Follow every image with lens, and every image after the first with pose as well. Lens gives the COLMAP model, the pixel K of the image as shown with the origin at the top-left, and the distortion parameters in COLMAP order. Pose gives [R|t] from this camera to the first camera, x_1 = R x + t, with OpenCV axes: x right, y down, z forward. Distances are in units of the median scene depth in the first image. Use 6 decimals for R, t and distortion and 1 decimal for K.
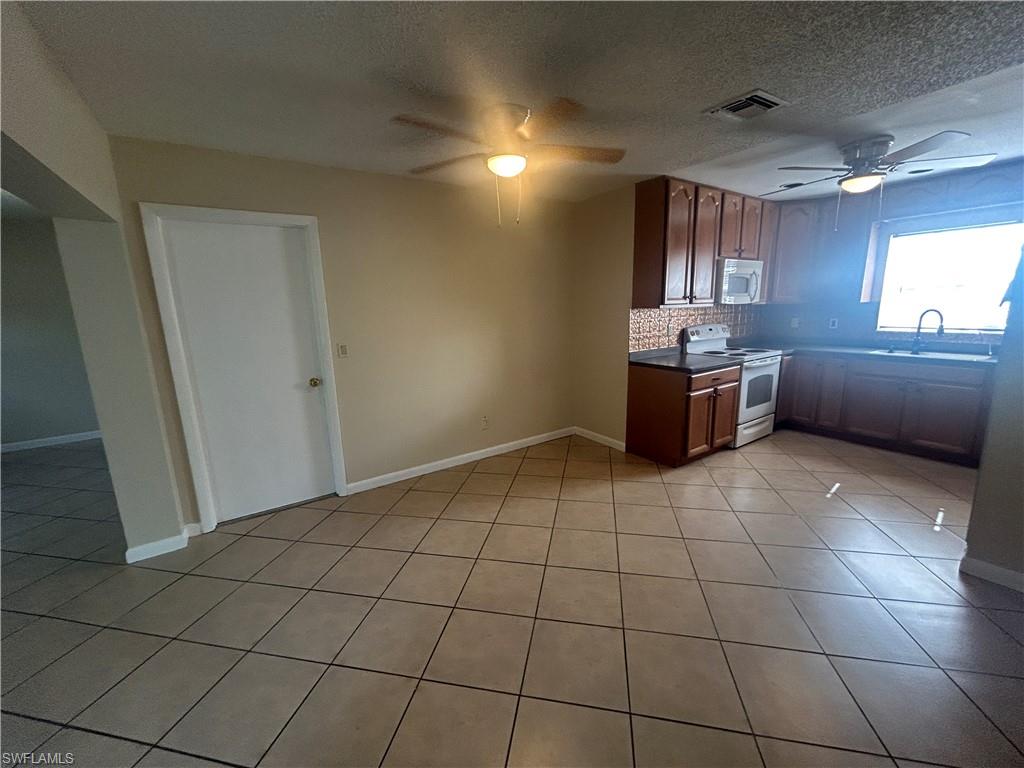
lens RADIAL K [[413.4, 0, 510.8], [0, 413.4, 383.8], [0, 0, 1]] dist [-0.005467, 0.000695]
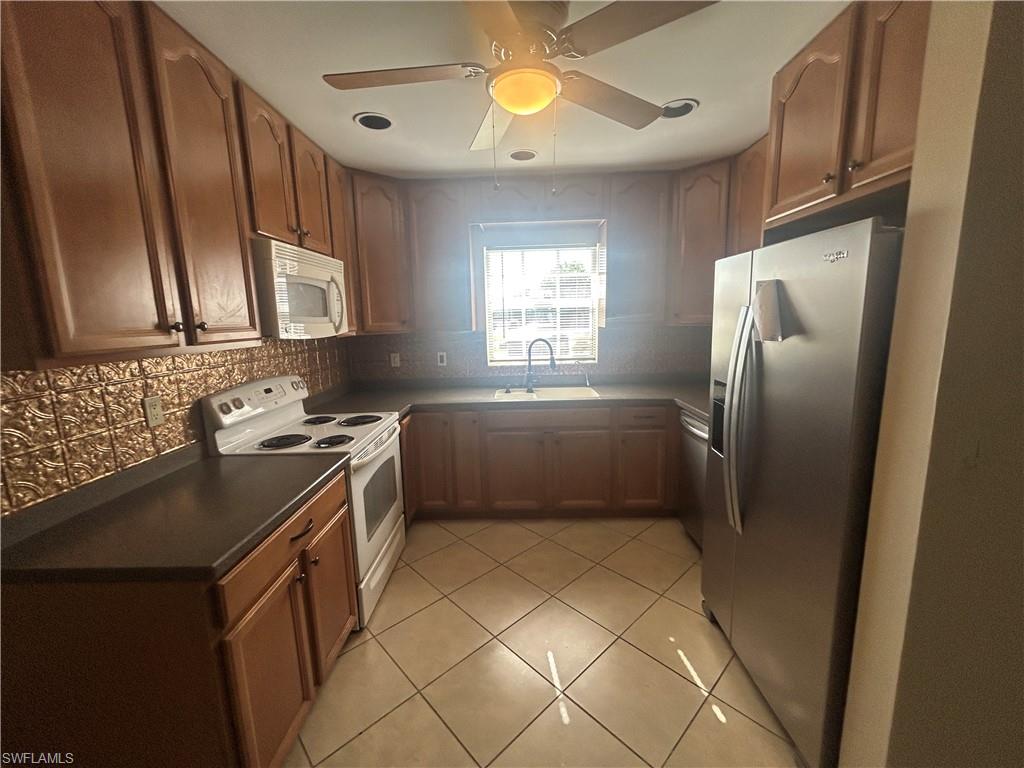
lens RADIAL K [[413.4, 0, 510.8], [0, 413.4, 383.8], [0, 0, 1]] dist [-0.005467, 0.000695]
pose [[0.573964, -0.118902, 0.810202, 0.275751], [0.166801, 0.985635, 0.026482, -0.113121], [-0.801712, 0.119943, 0.585552, 0.523762]]
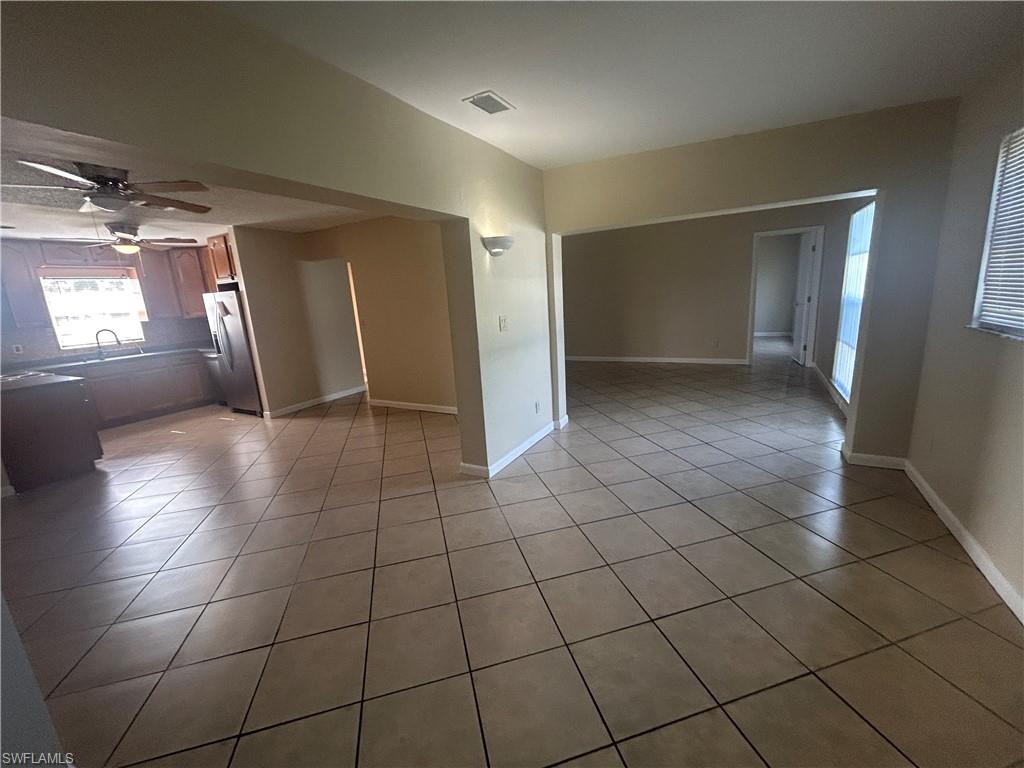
lens RADIAL K [[413.4, 0, 510.8], [0, 413.4, 383.8], [0, 0, 1]] dist [-0.005467, 0.000695]
pose [[-0.445082, -0.137120, 0.884929, -0.921255], [0.246186, 0.931393, 0.268141, -0.030419], [-0.860984, 0.337202, -0.380789, 0.332078]]
